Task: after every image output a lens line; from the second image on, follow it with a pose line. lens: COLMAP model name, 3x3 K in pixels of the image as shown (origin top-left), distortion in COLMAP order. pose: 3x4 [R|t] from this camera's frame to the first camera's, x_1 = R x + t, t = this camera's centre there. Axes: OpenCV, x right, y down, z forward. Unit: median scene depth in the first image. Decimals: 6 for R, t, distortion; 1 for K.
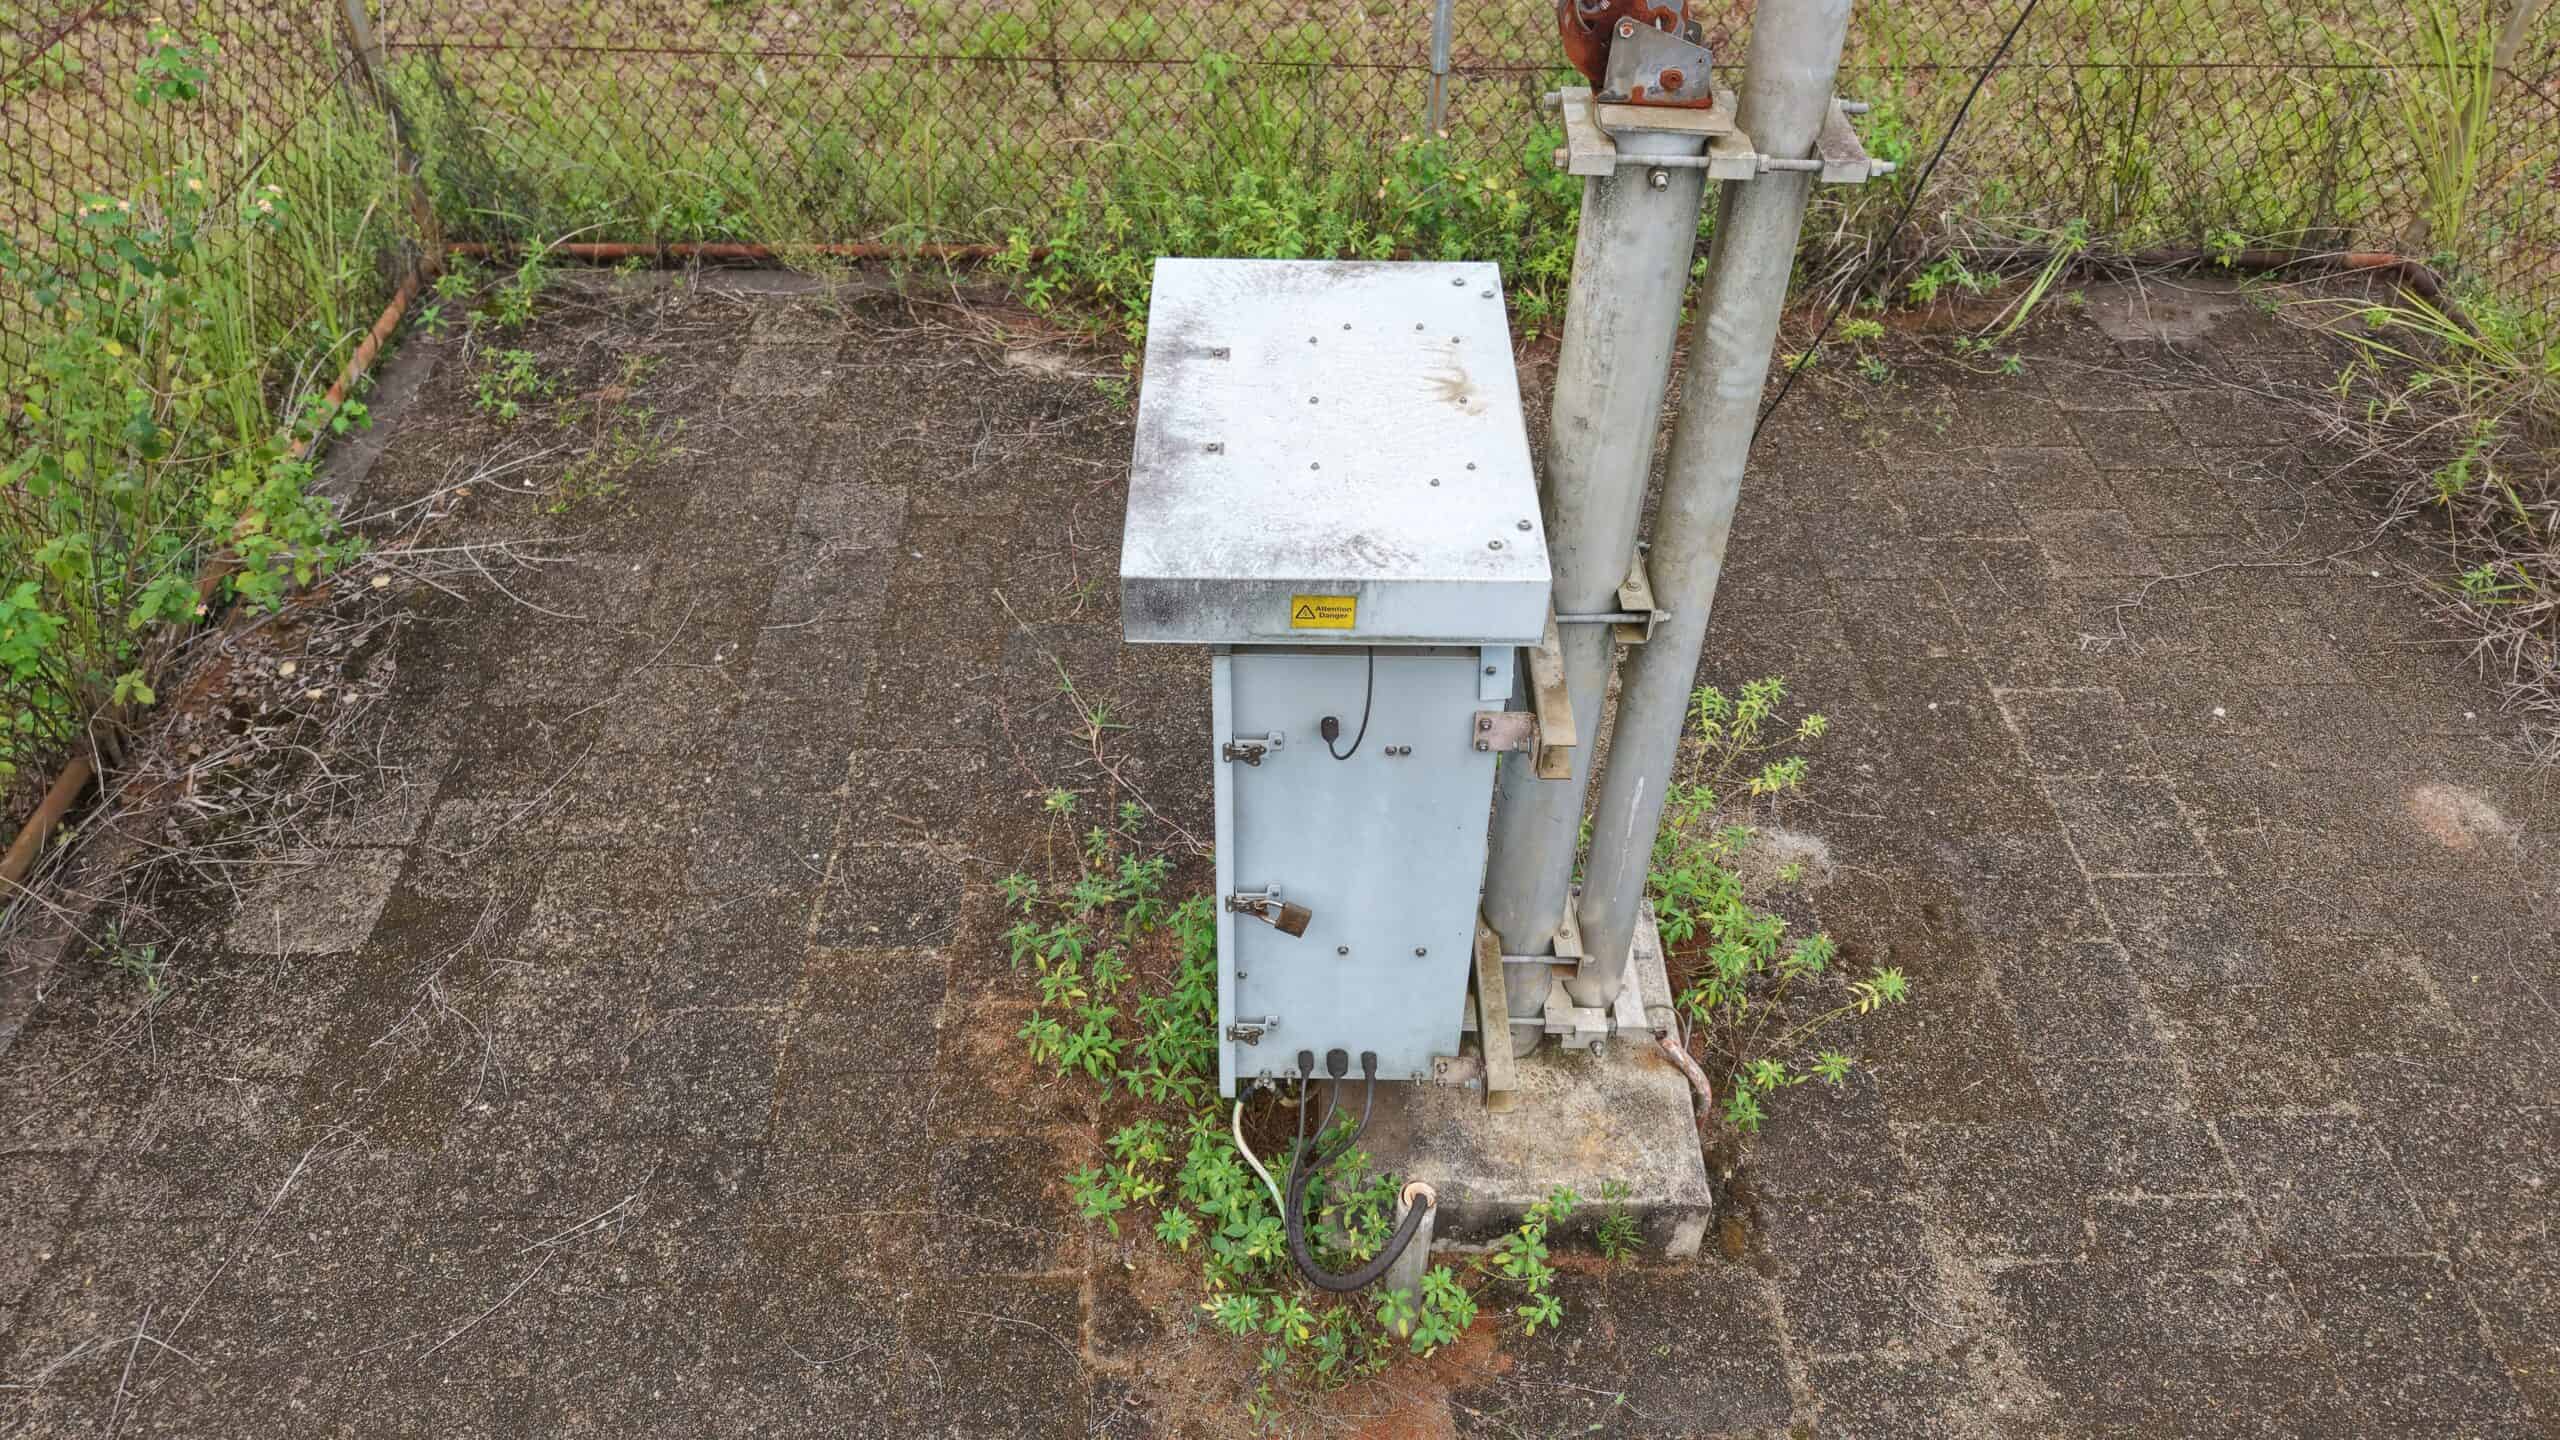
lens RADIAL K [[1712.8, 0, 1274.2], [0, 1712.8, 702.4], [0, 0, 1]] dist [0.025099, -0.031608]
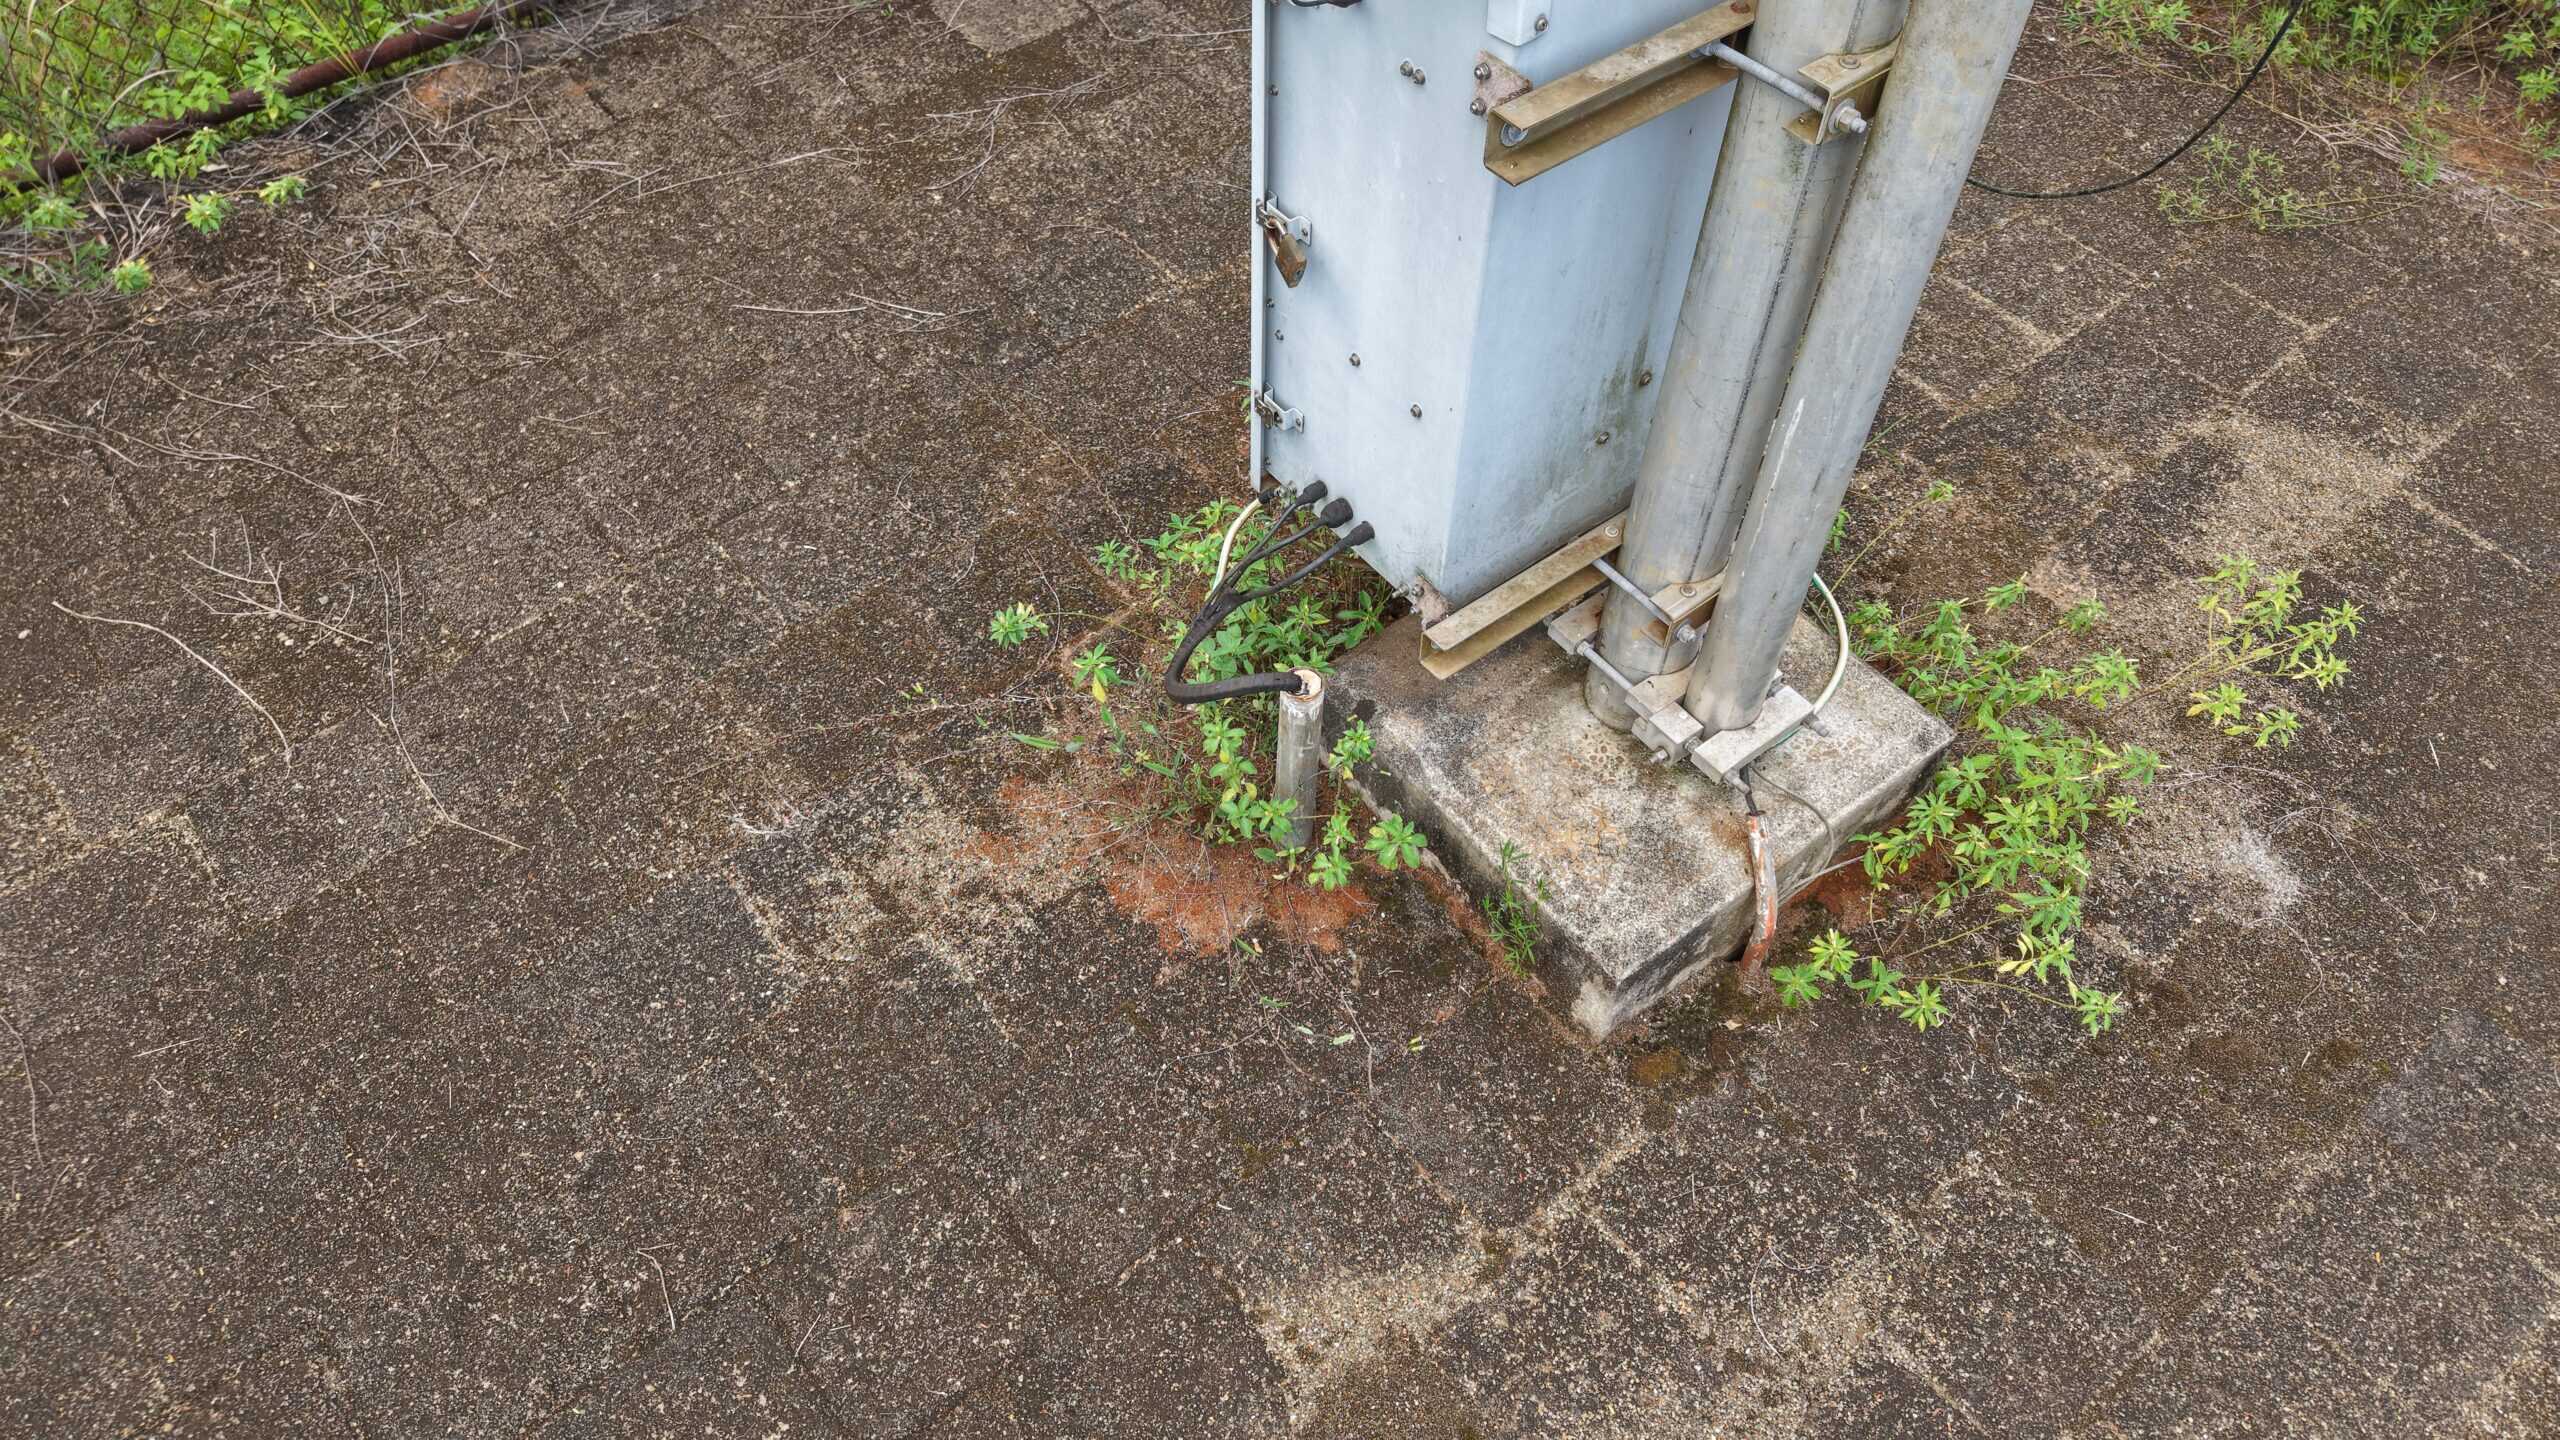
lens RADIAL K [[1712.8, 0, 1274.2], [0, 1712.8, 702.4], [0, 0, 1]] dist [0.025099, -0.031608]
pose [[0.626054, 0.615852, -0.478313, 0.437612], [-0.531717, 0.785827, 0.315837, 0.030012], [0.570380, 0.056596, 0.819429, 0.263017]]
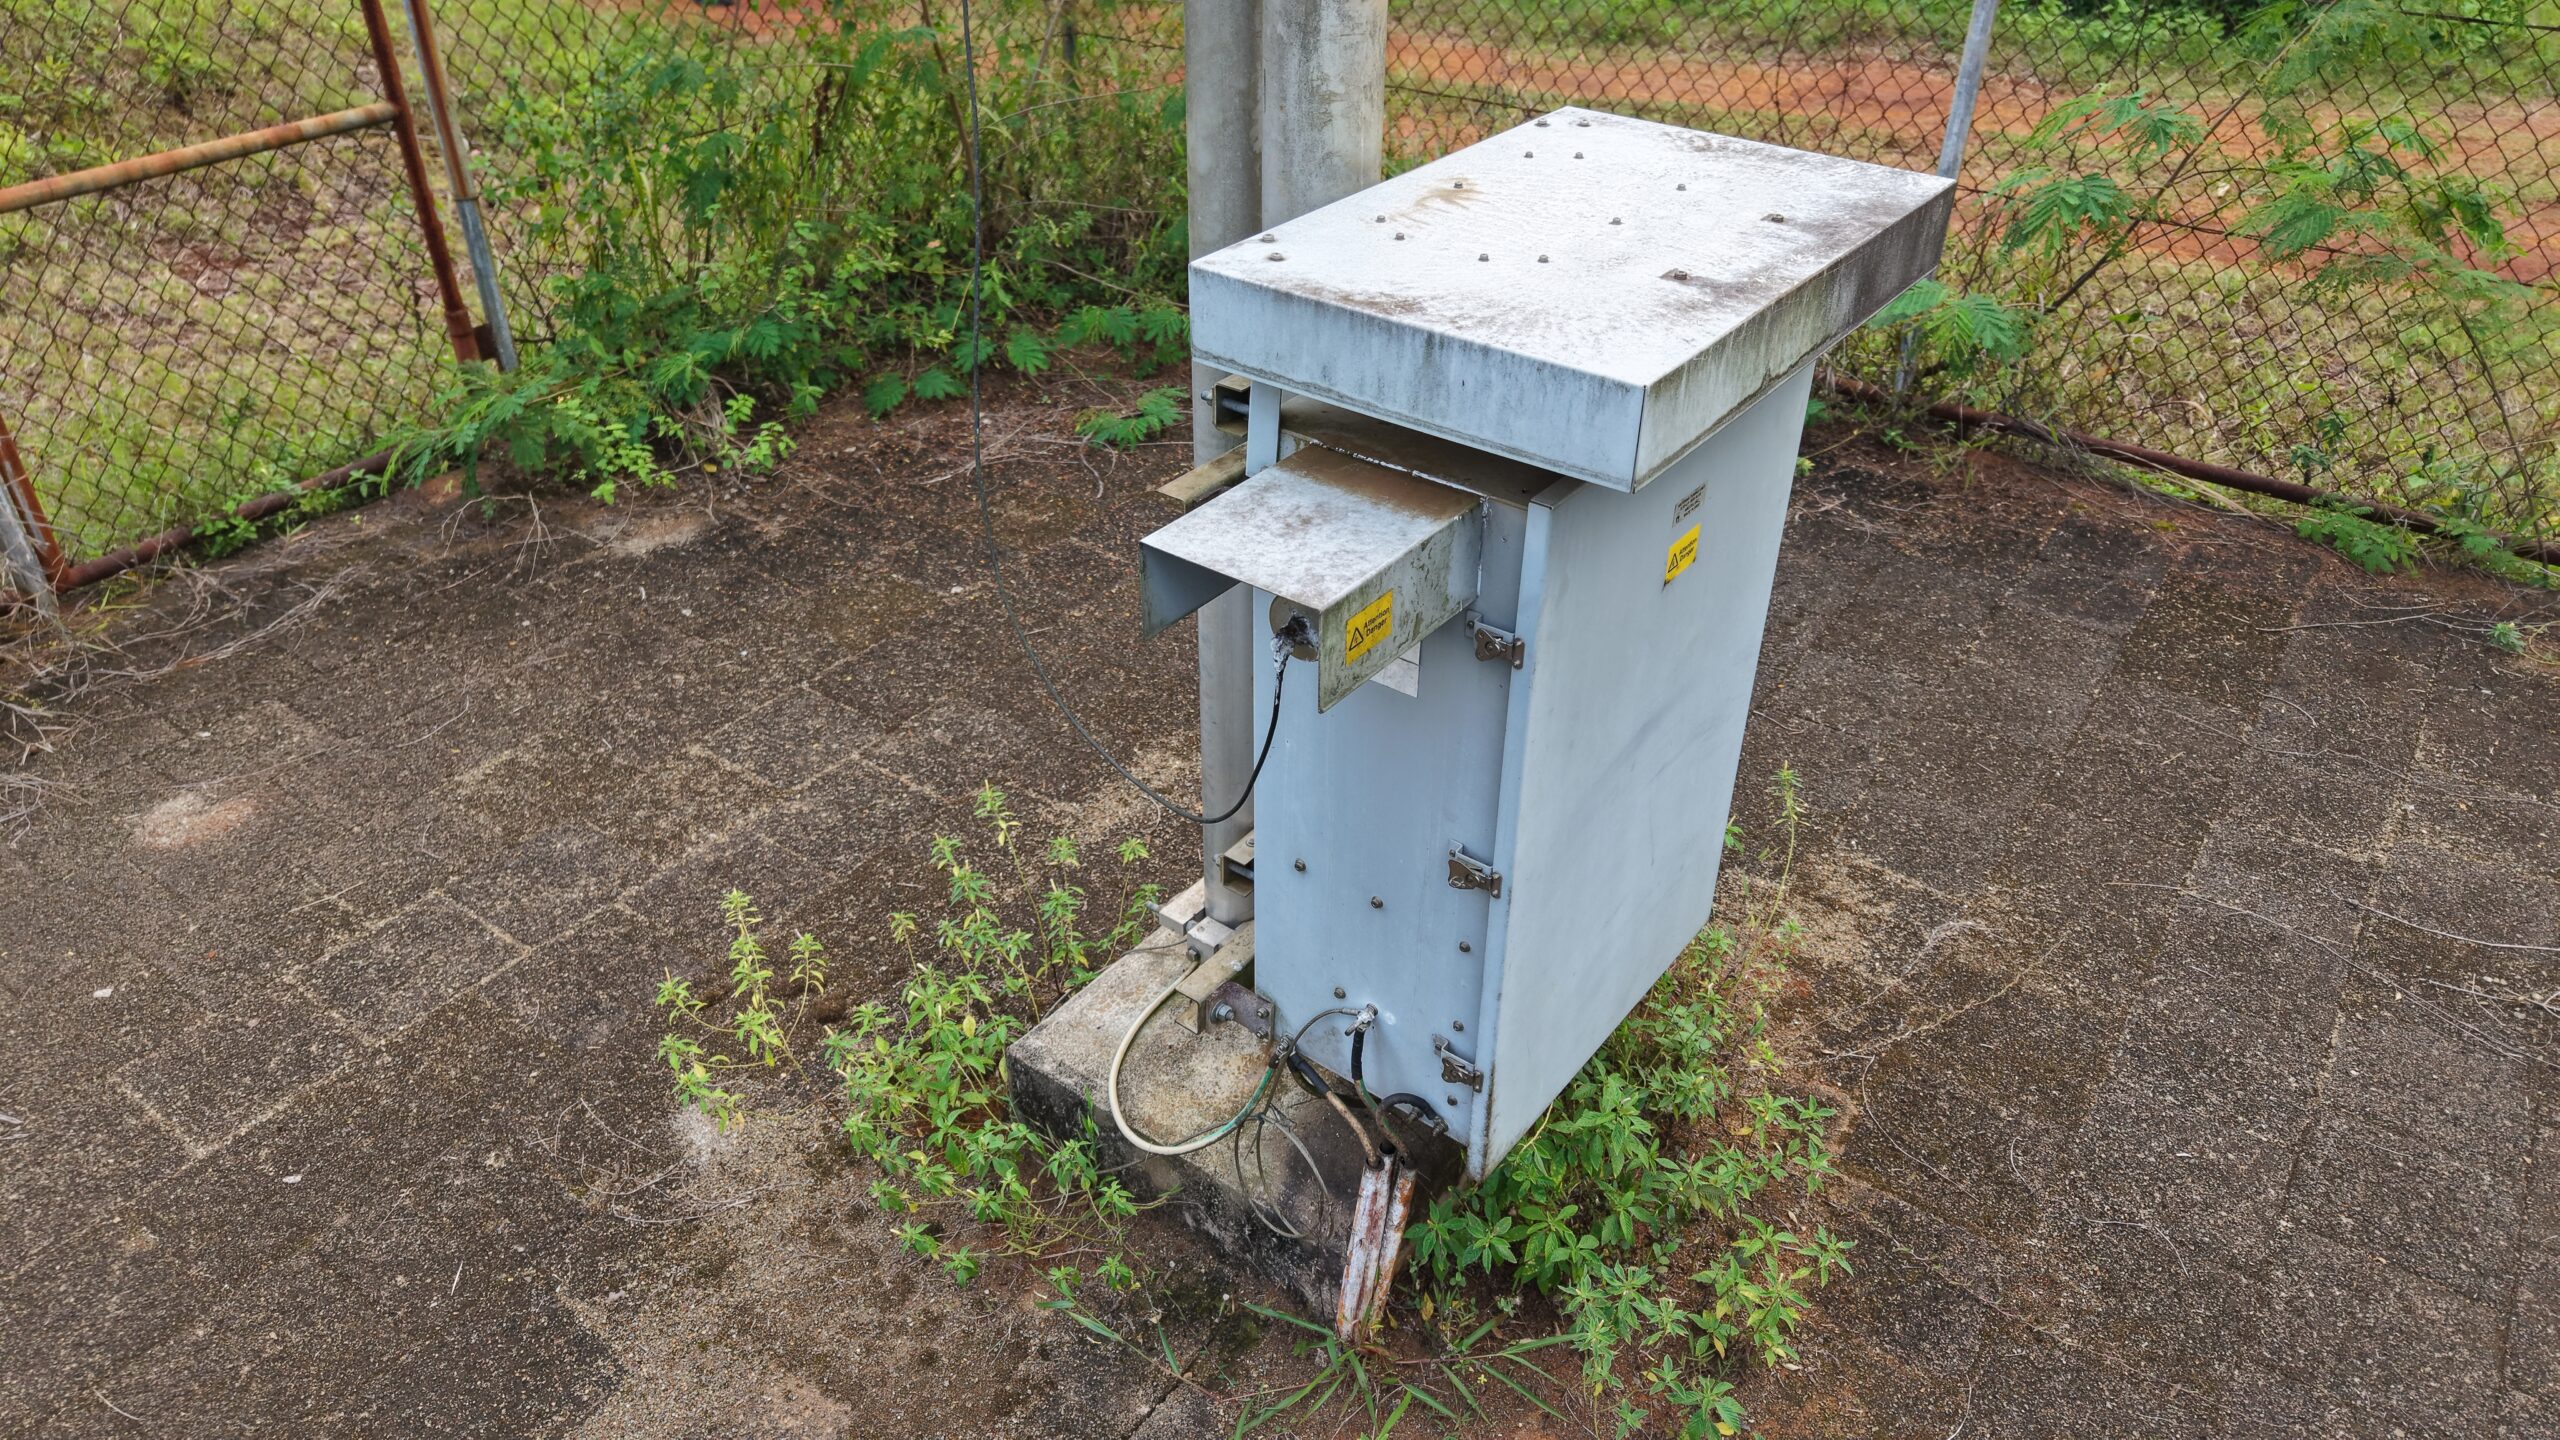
lens RADIAL K [[1765.7, 0, 1240.5], [0, 1765.7, 762.3], [0, 0, 1]] dist [0.011408, 0.001010]
pose [[-0.794214, -0.350687, 0.496228, -0.254520], [0.404688, 0.303907, 0.862478, -0.670110], [-0.453267, 0.885810, -0.099448, 1.051616]]
